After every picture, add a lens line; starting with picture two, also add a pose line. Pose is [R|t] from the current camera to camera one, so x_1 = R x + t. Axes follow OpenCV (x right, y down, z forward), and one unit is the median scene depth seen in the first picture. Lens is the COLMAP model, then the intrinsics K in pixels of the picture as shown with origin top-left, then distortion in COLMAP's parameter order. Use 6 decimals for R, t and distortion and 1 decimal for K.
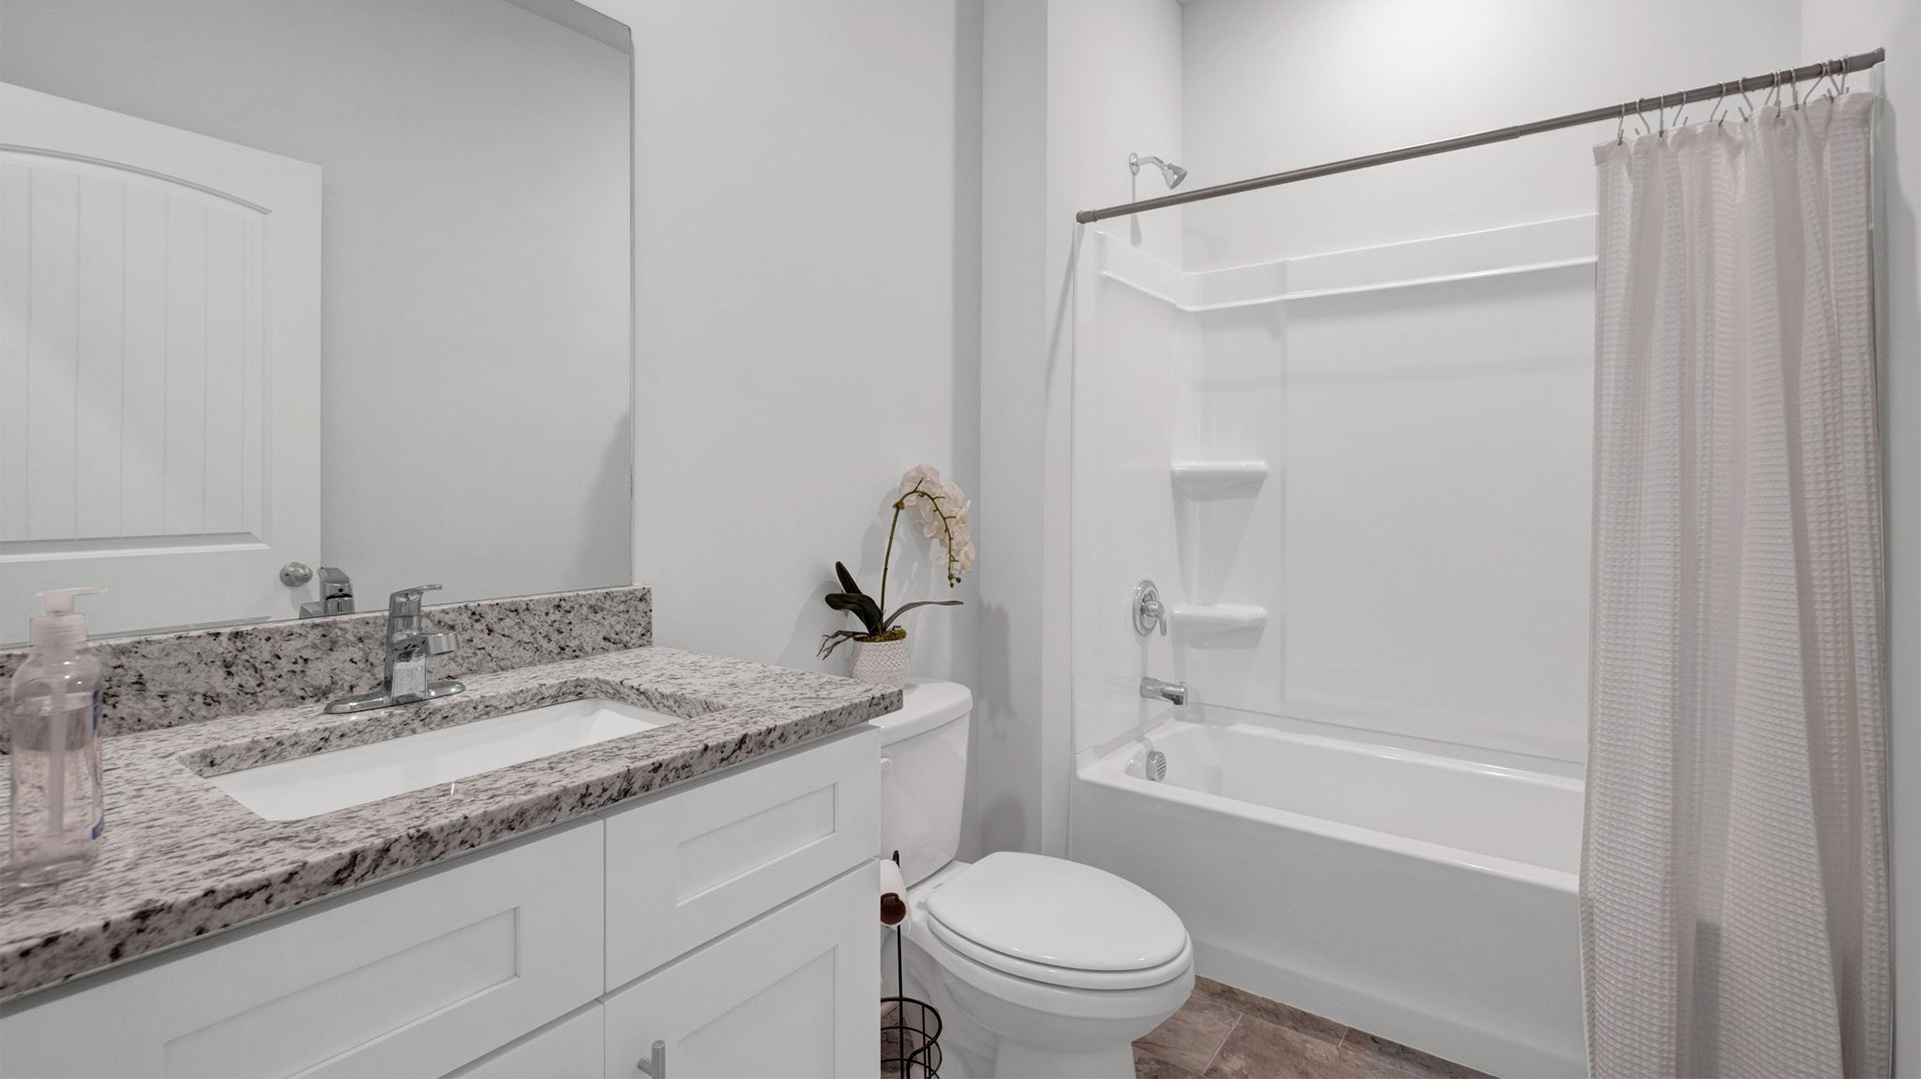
lens RADIAL K [[864.0, 0, 960.5], [0, 864.0, 539.5], [0, 0, 1]] dist [0.002760, -0.000501]
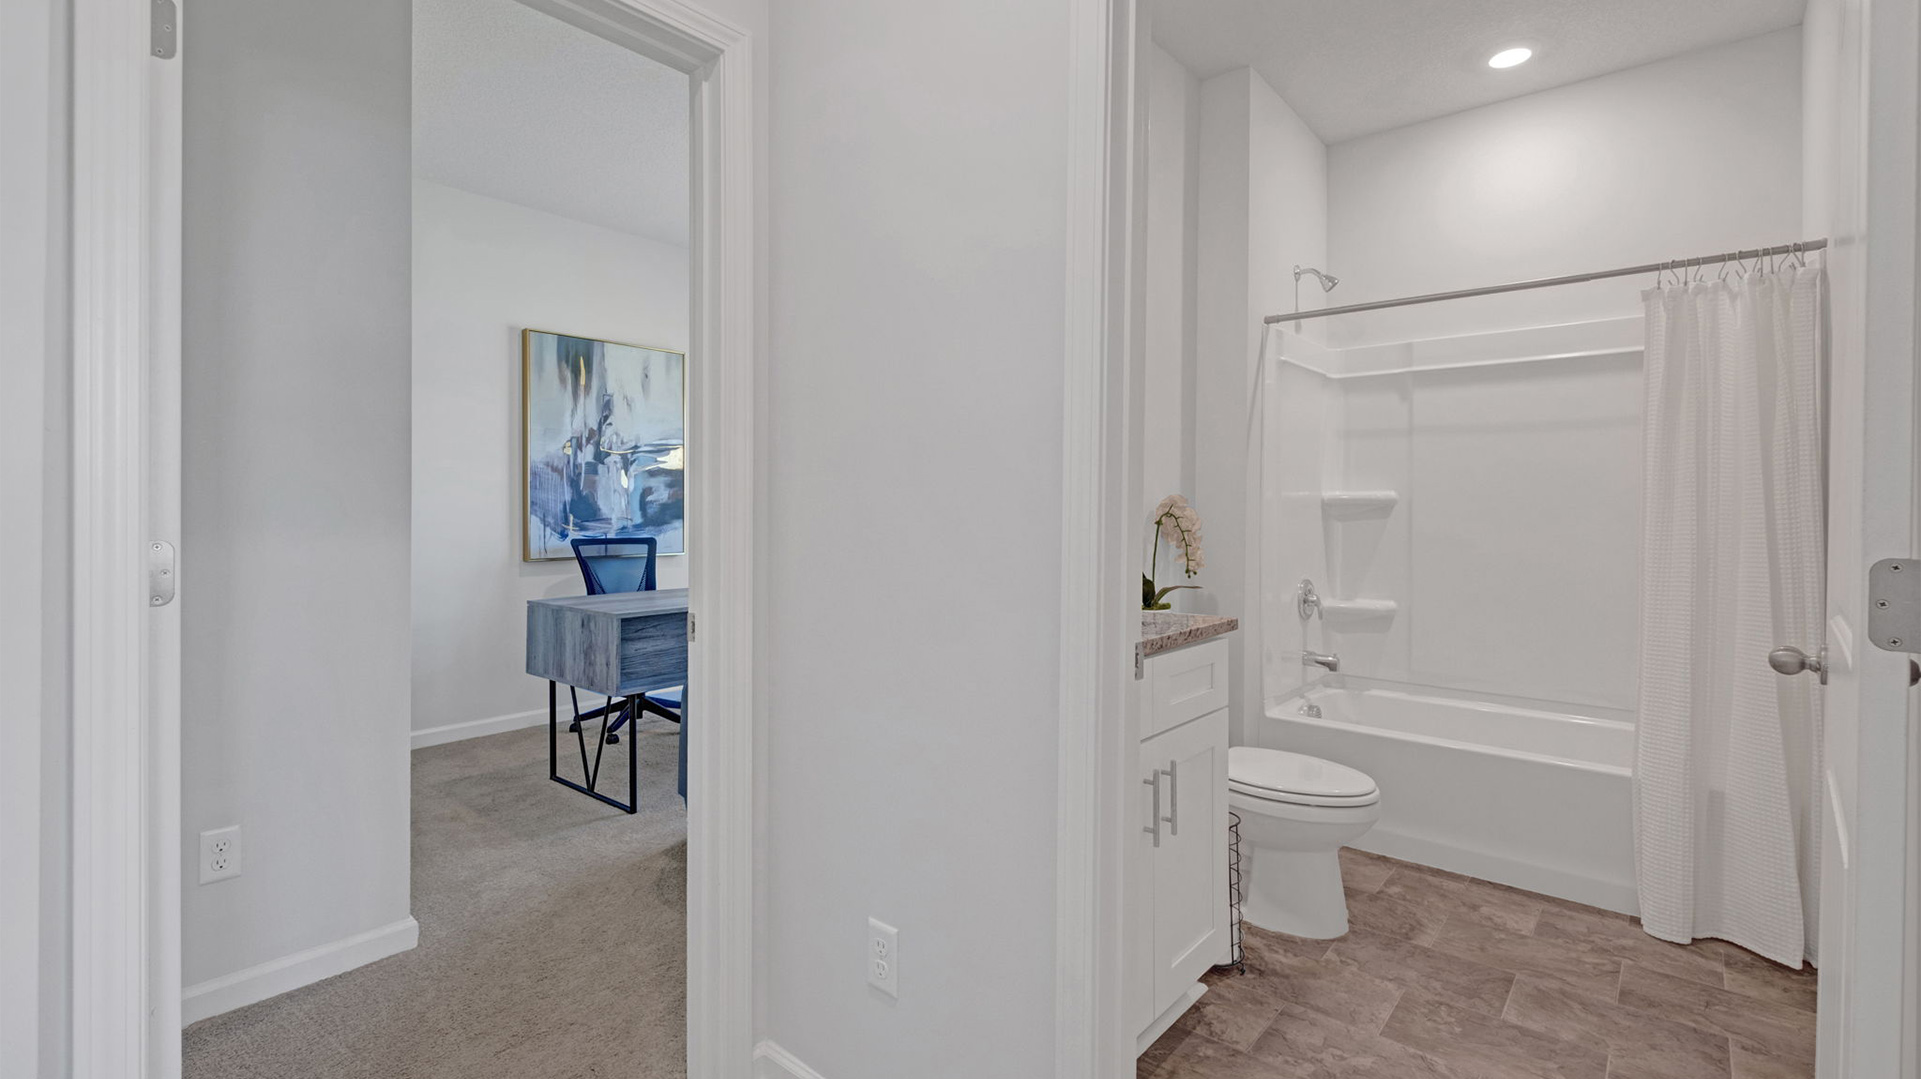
lens RADIAL K [[850.4, 0, 962.1], [0, 850.4, 546.6], [0, 0, 1]] dist [0.008764, -0.007213]
pose [[0.996842, 0.006837, -0.079116, -0.283935], [-0.008103, 0.999844, -0.015694, 0.027525], [0.078996, 0.016285, 0.996742, -0.489575]]
